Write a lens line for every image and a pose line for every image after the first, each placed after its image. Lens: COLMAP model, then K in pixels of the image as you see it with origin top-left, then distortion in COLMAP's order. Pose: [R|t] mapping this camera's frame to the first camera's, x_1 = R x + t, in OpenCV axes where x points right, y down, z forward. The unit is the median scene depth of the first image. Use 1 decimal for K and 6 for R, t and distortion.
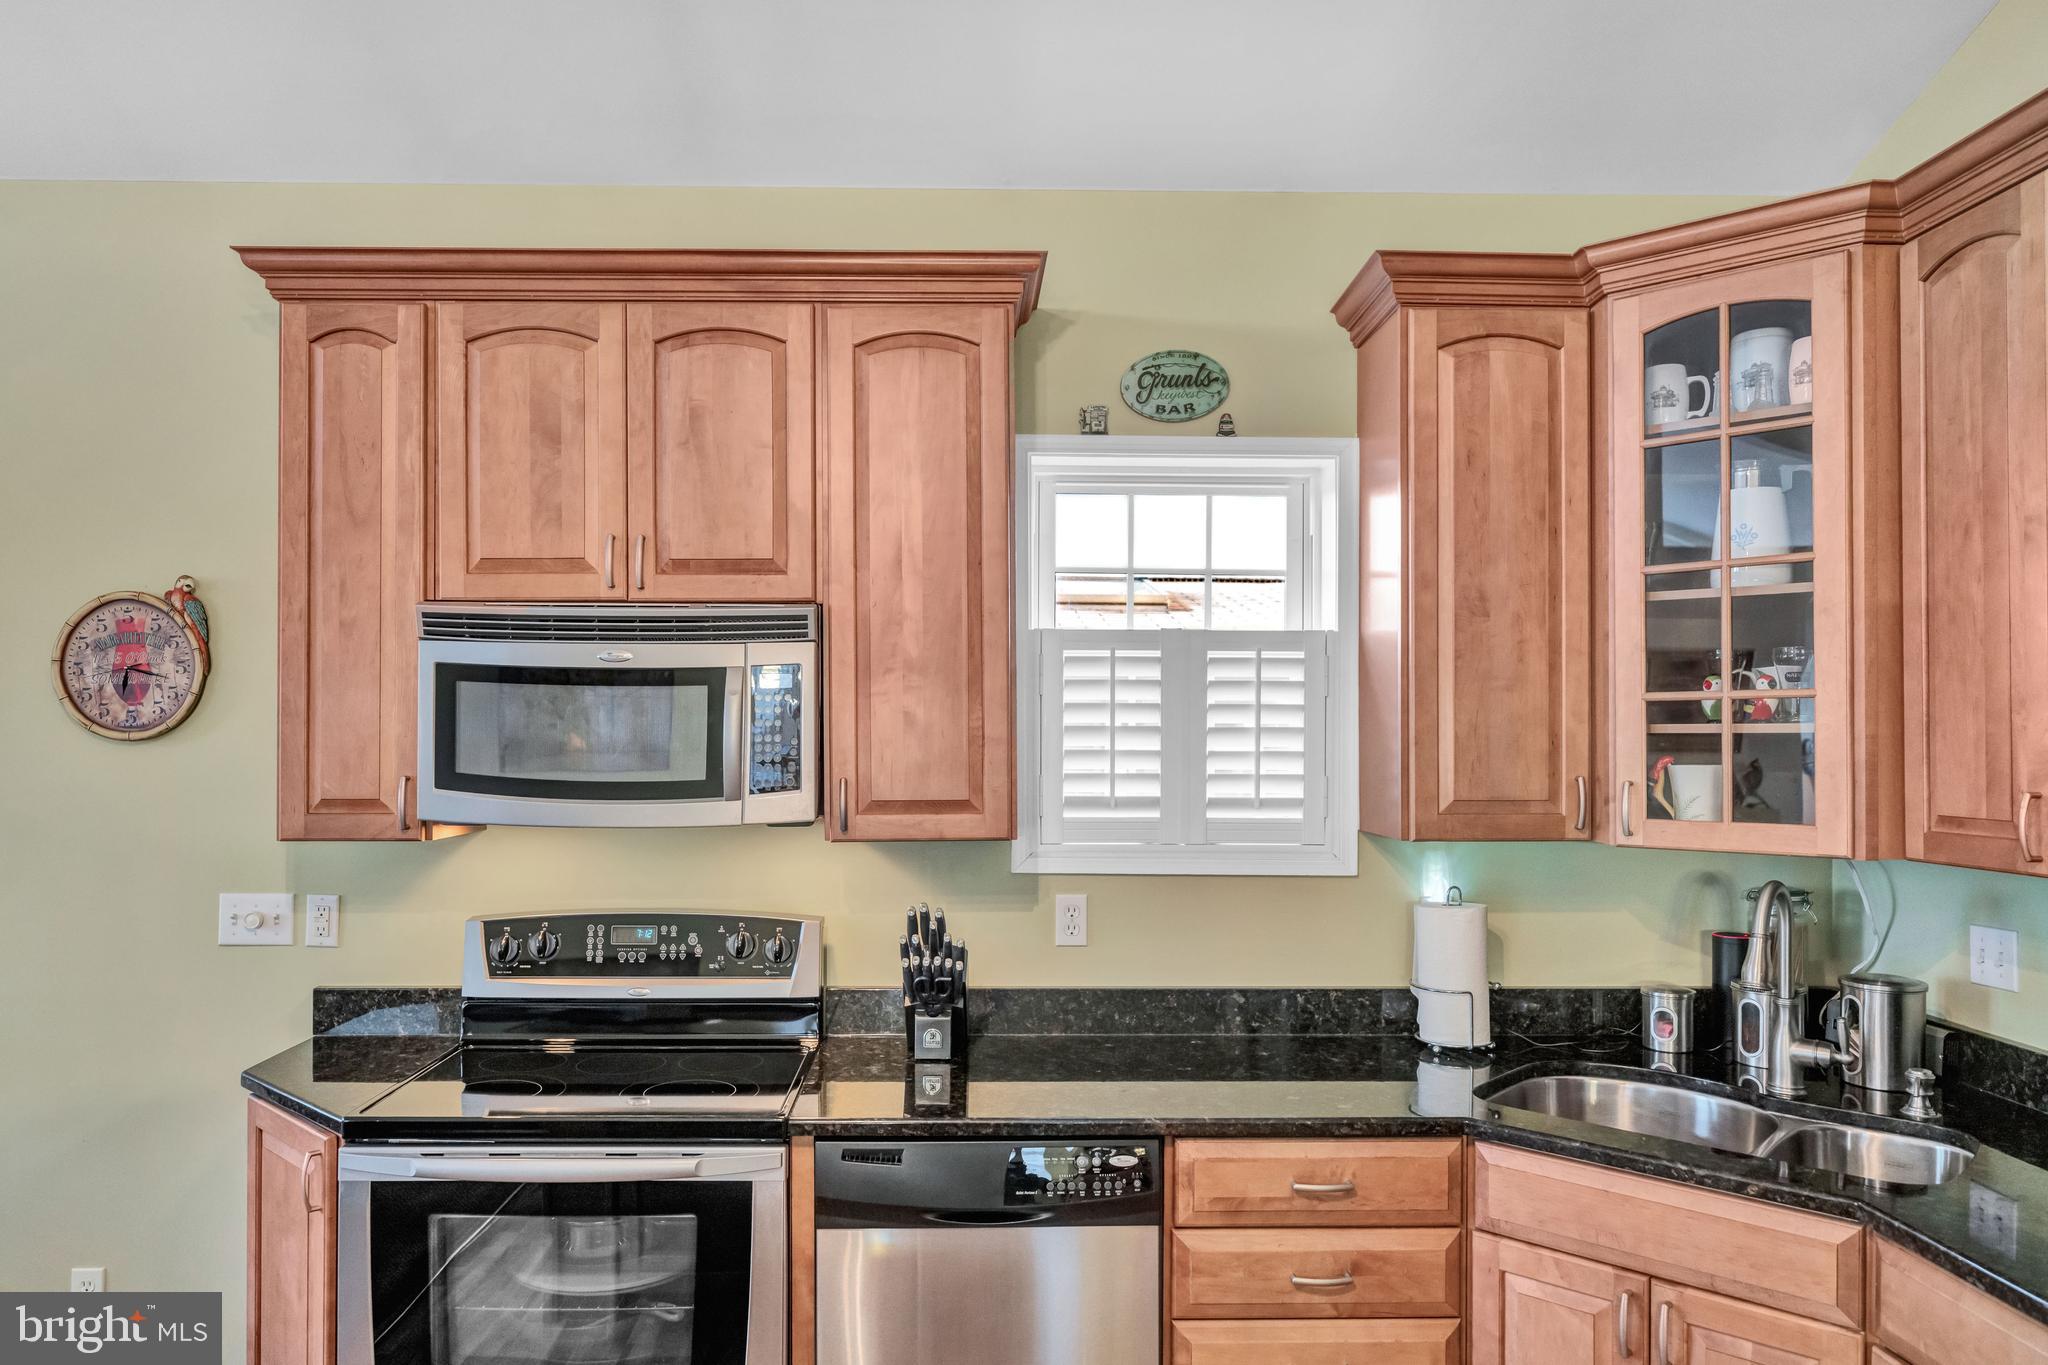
lens RADIAL K [[1390.6, 0, 964.5], [0, 1390.6, 724.7], [0, 0, 1]] dist [0.001476, -0.001618]
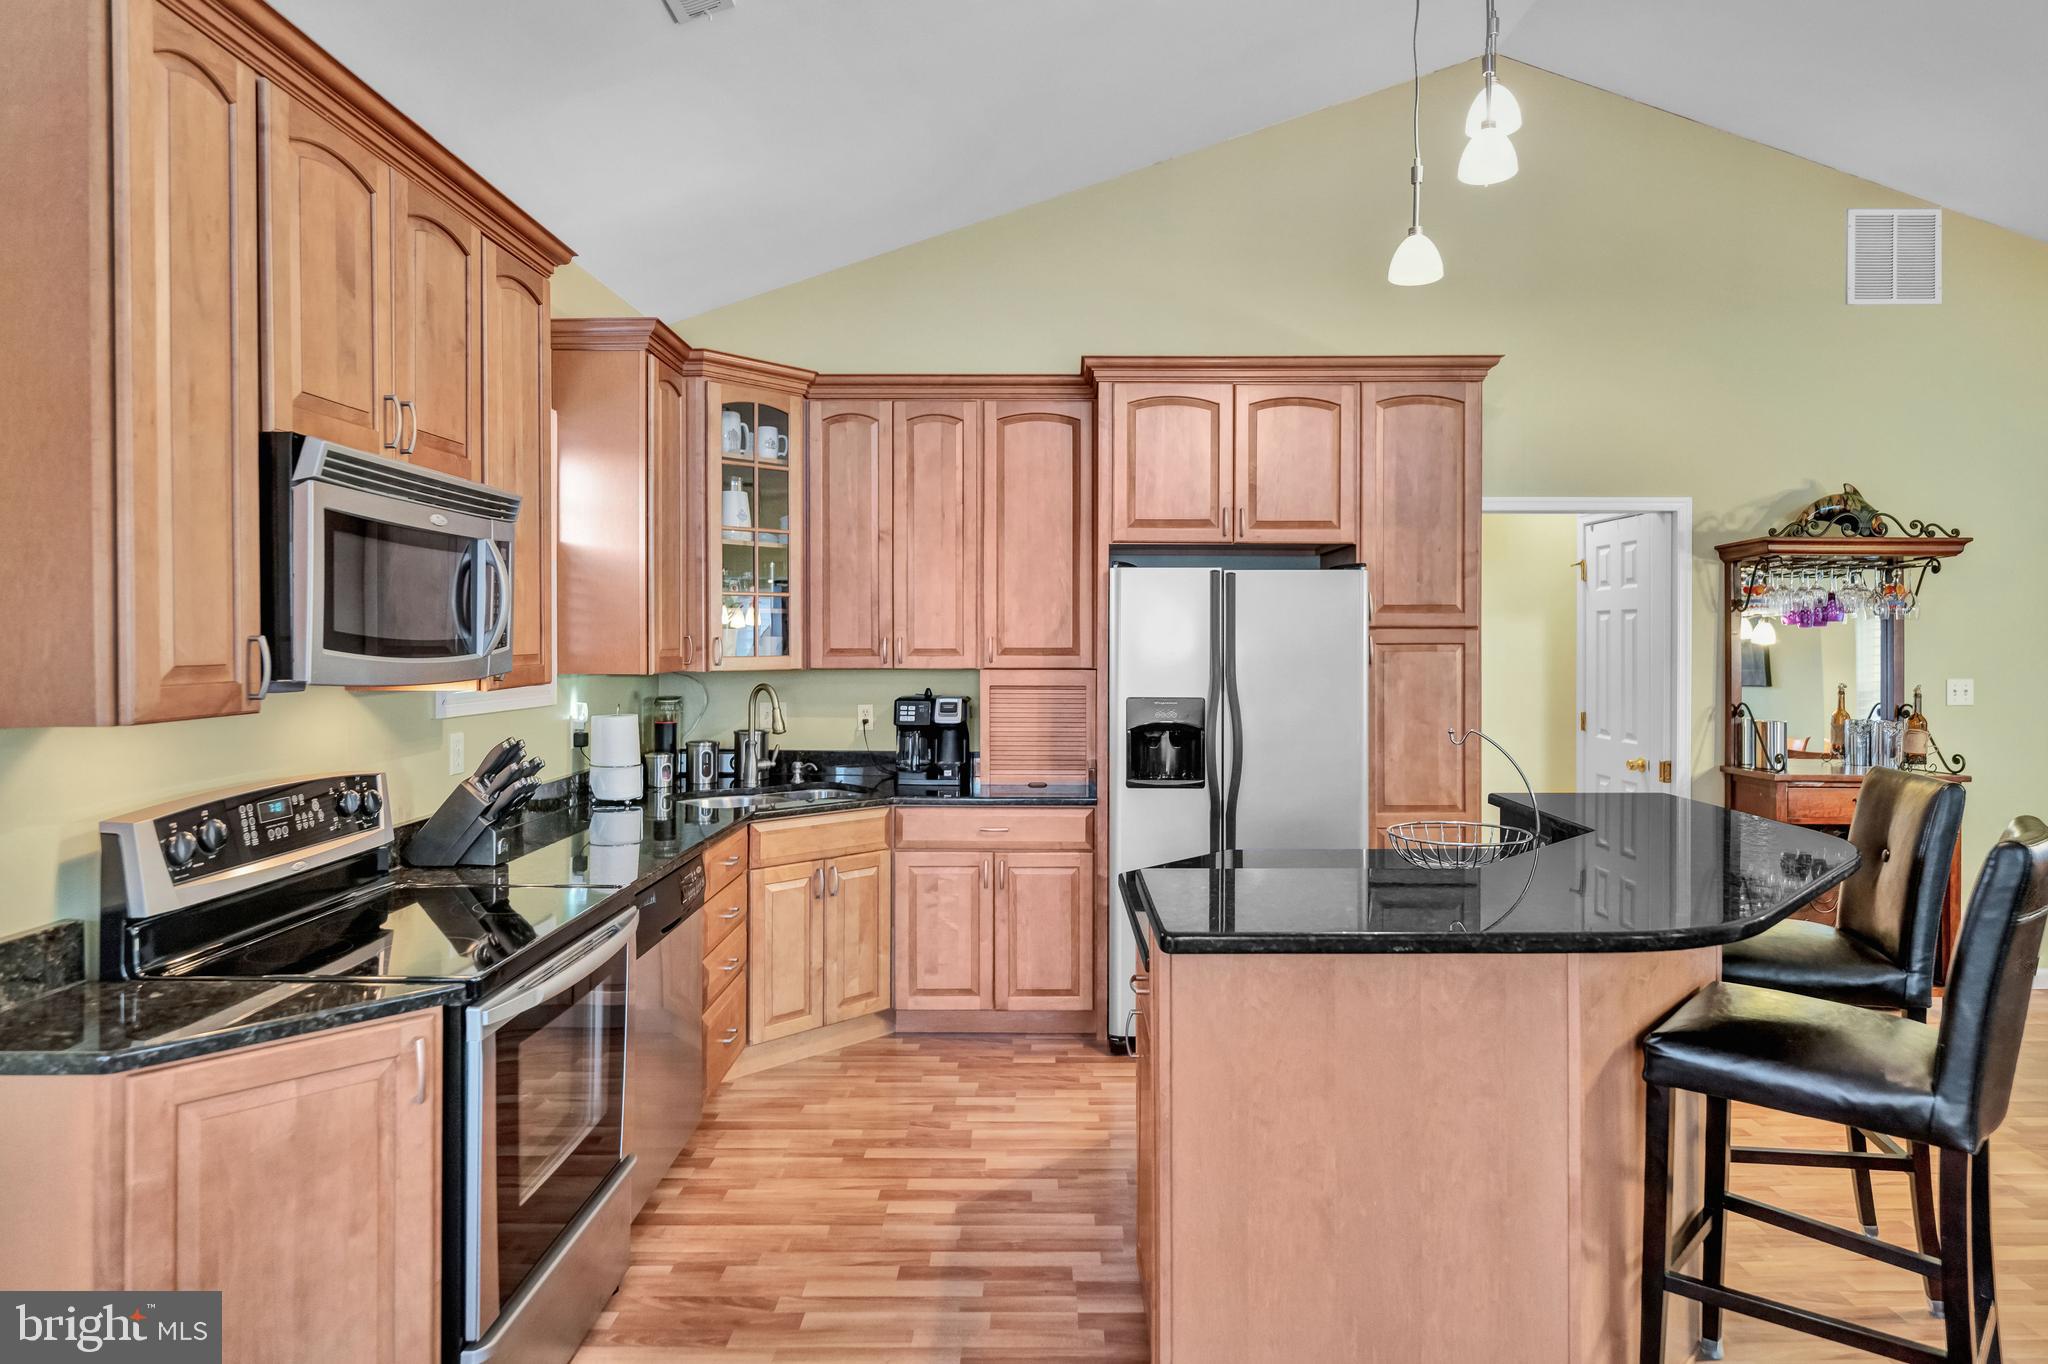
lens RADIAL K [[1150.8, 0, 1081.9], [0, 1150.8, 652.0], [0, 0, 1]] dist [-0.004559, -0.000386]
pose [[-0.014163, -0.015644, 0.999777, -1.069368], [-0.010007, 0.999830, 0.015503, 0.030068], [-0.999850, -0.009785, -0.014317, 0.499384]]
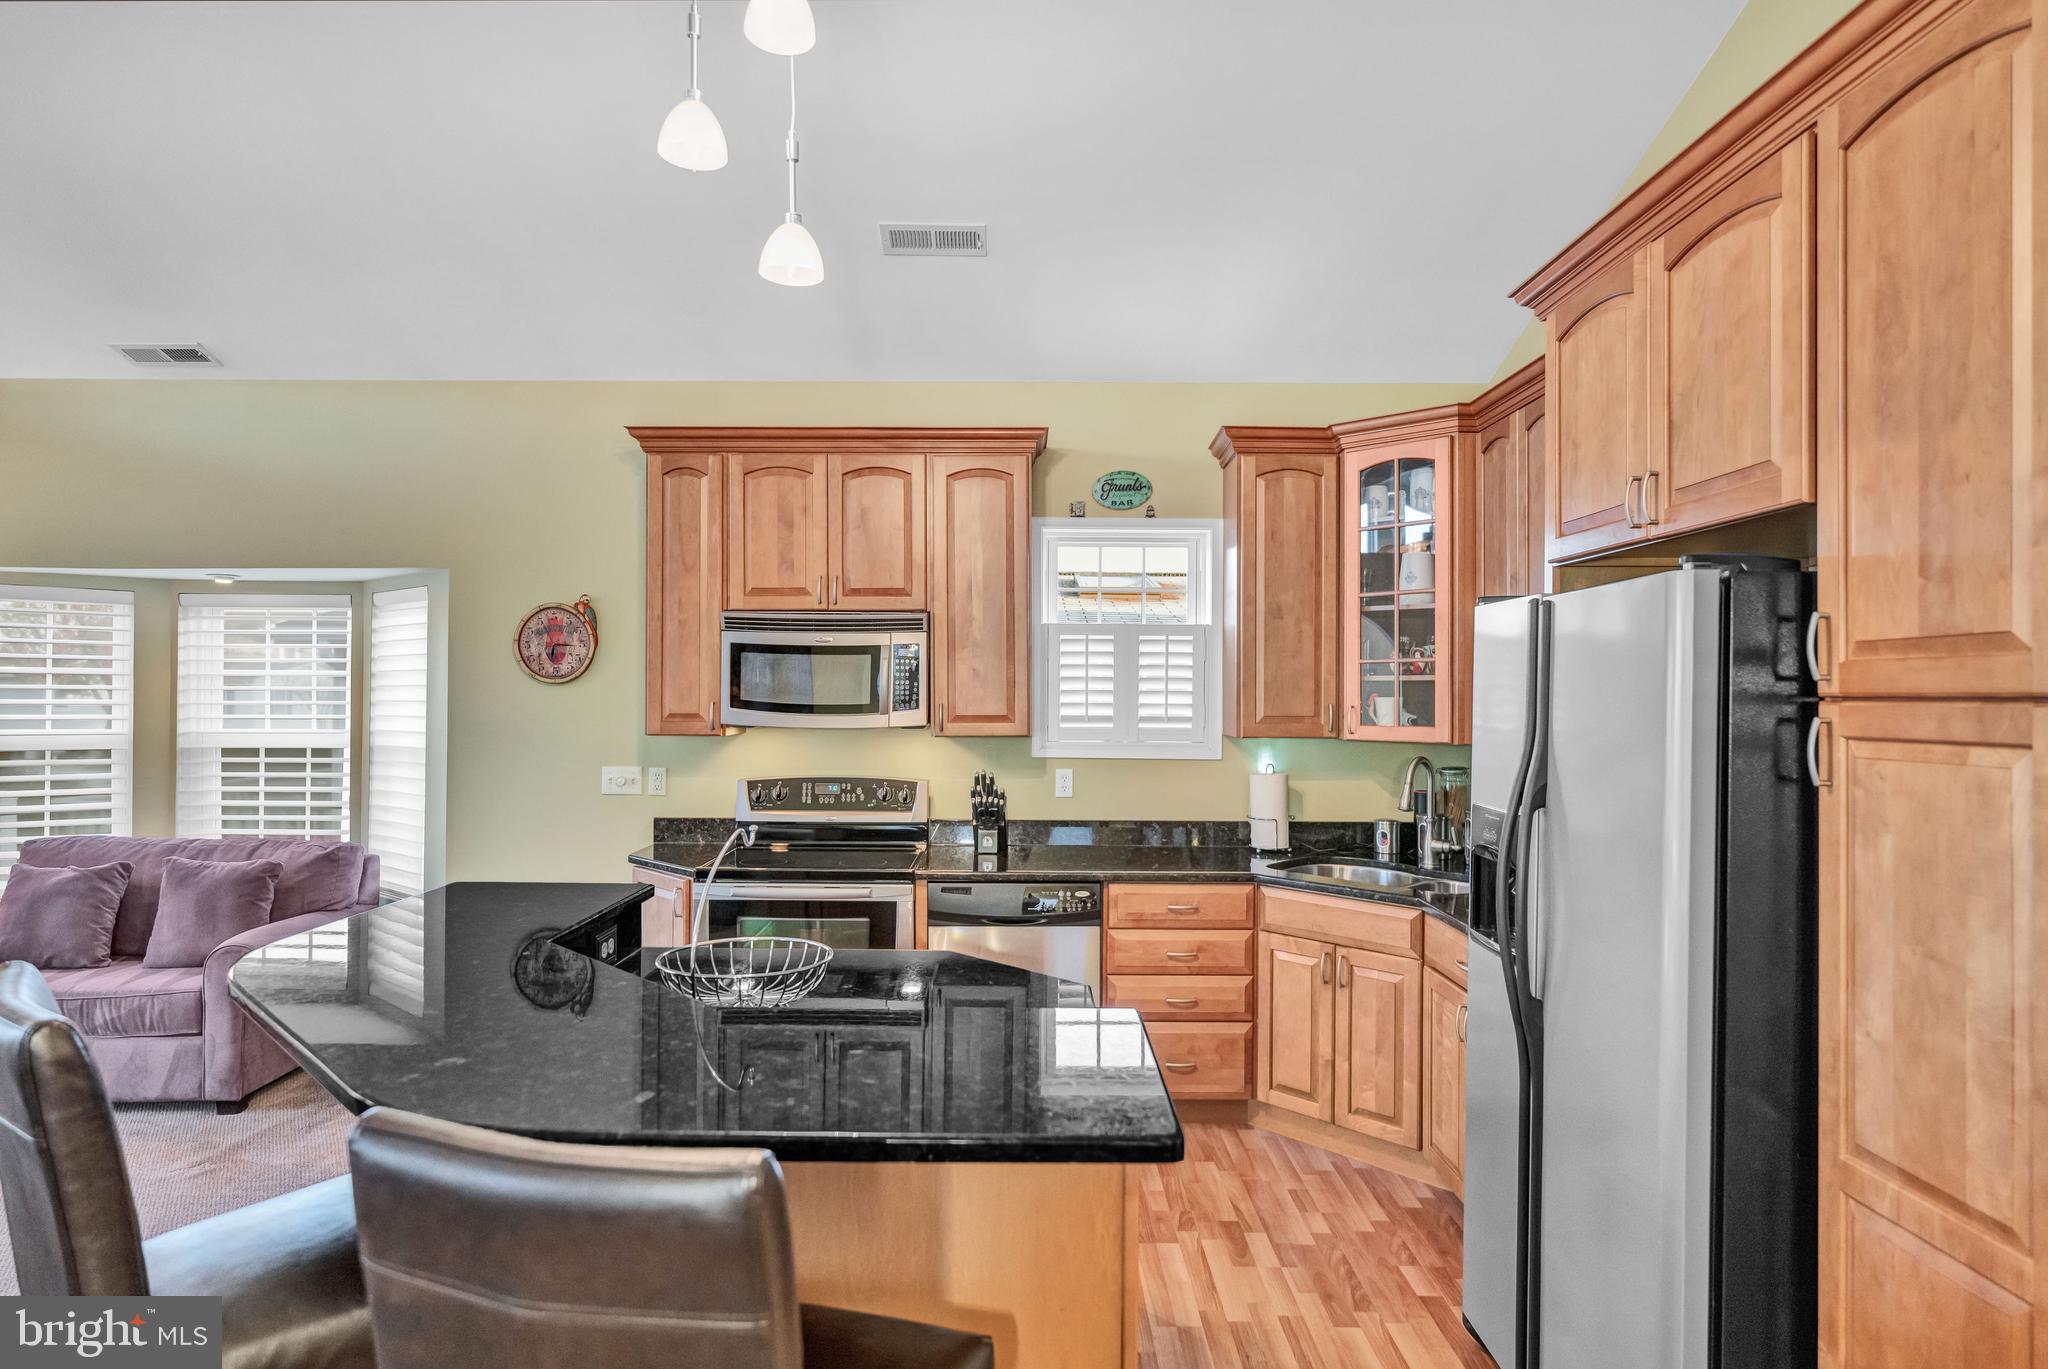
lens RADIAL K [[1144.5, 0, 1013.5], [0, 1144.5, 688.2], [0, 0, 1]] dist [-0.001150, -0.000034]
pose [[0.999936, 0.002099, -0.011146, 0.029186], [-0.002048, 0.999988, 0.004522, 0.010266], [0.011155, -0.004499, 0.999928, -0.556780]]
